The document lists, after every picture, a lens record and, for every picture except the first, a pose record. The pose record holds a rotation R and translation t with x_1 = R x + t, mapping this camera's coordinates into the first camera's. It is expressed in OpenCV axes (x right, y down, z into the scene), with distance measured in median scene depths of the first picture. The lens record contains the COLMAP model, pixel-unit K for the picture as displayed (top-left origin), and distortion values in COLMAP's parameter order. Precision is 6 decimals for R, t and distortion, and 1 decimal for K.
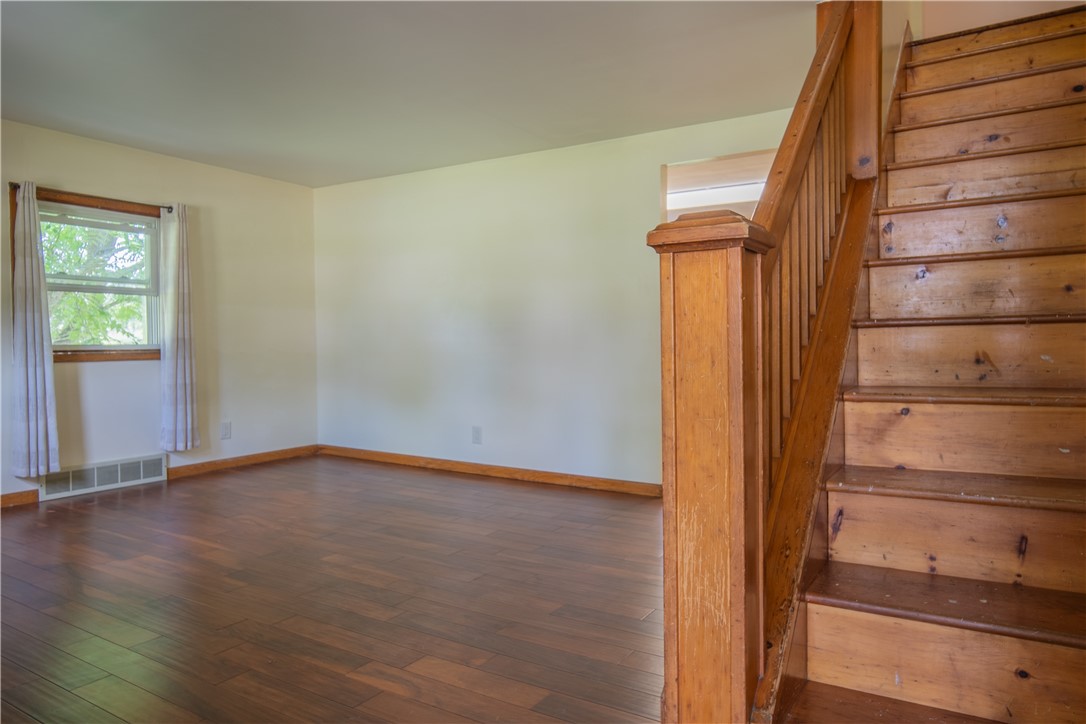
lens RADIAL K [[726.6, 0, 541.8], [0, 726.6, 355.2], [0, 0, 1]] dist [-0.008533, 0.001273]
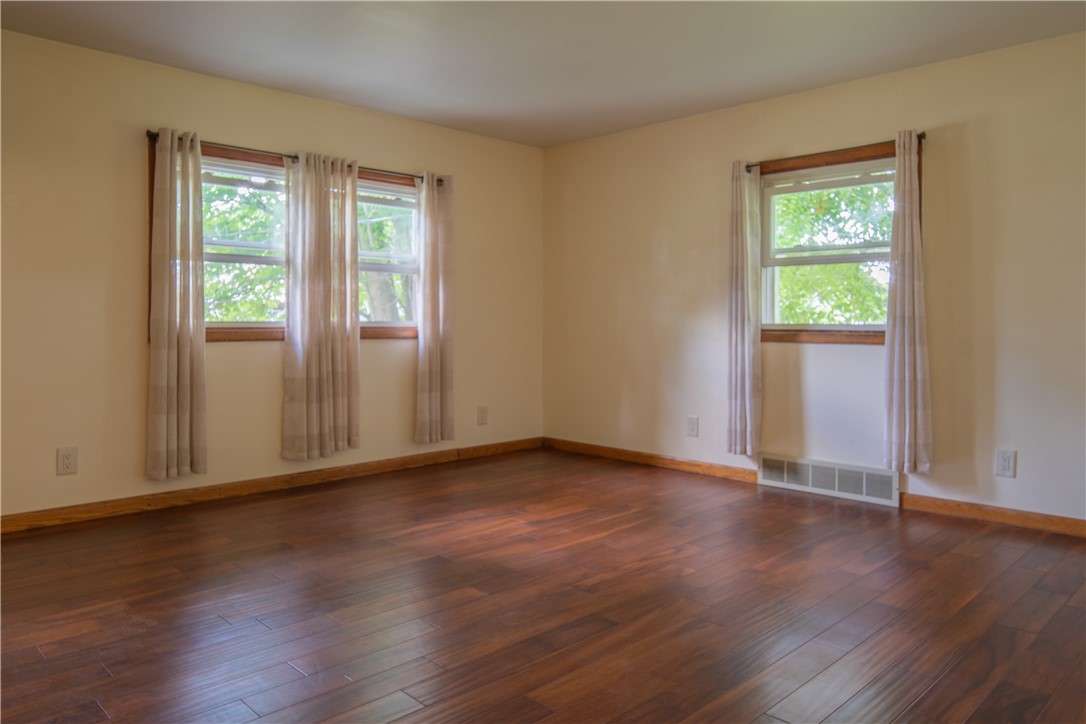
lens RADIAL K [[760.2, 0, 541.6], [0, 760.2, 322.8], [0, 0, 1]] dist [-0.011949, -0.003329]
pose [[-0.236356, 0.001790, -0.971665, 0.324696], [-0.026974, 0.999601, 0.008403, -0.013473], [0.971292, 0.028195, -0.236213, 0.839474]]
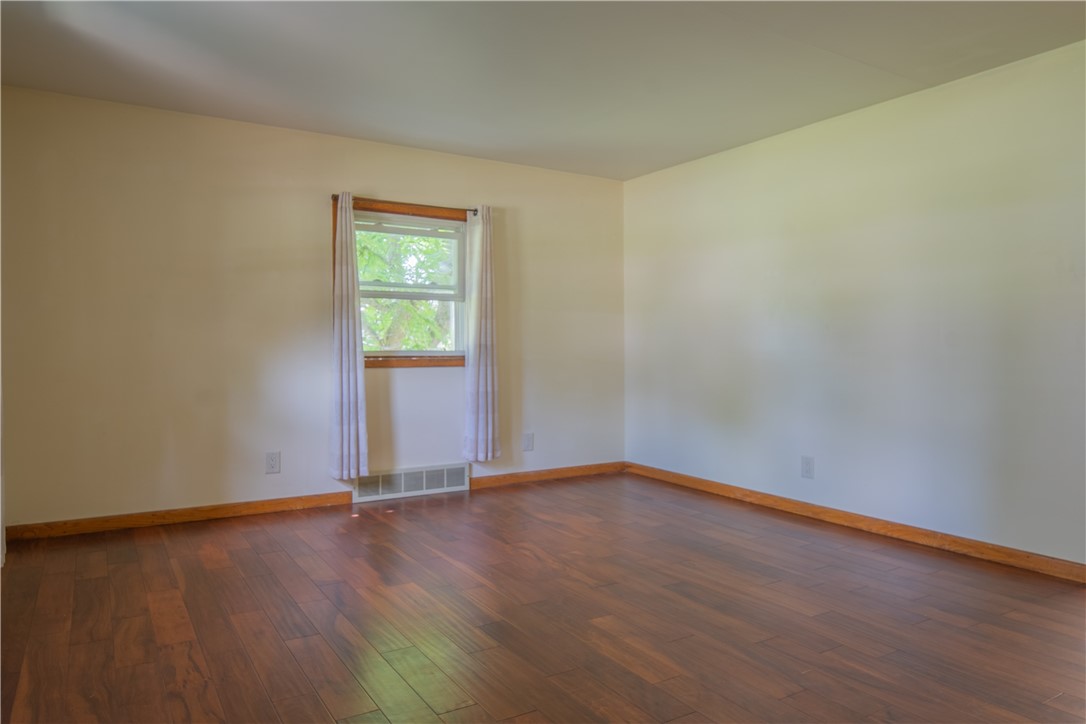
lens RADIAL K [[726.6, 0, 541.8], [0, 726.6, 355.2], [0, 0, 1]] dist [-0.008533, 0.001273]
pose [[0.897525, 0.009421, -0.440863, -0.001332], [-0.013567, 0.999888, -0.006252, -0.004276], [0.440755, 0.011593, 0.897553, 0.168254]]
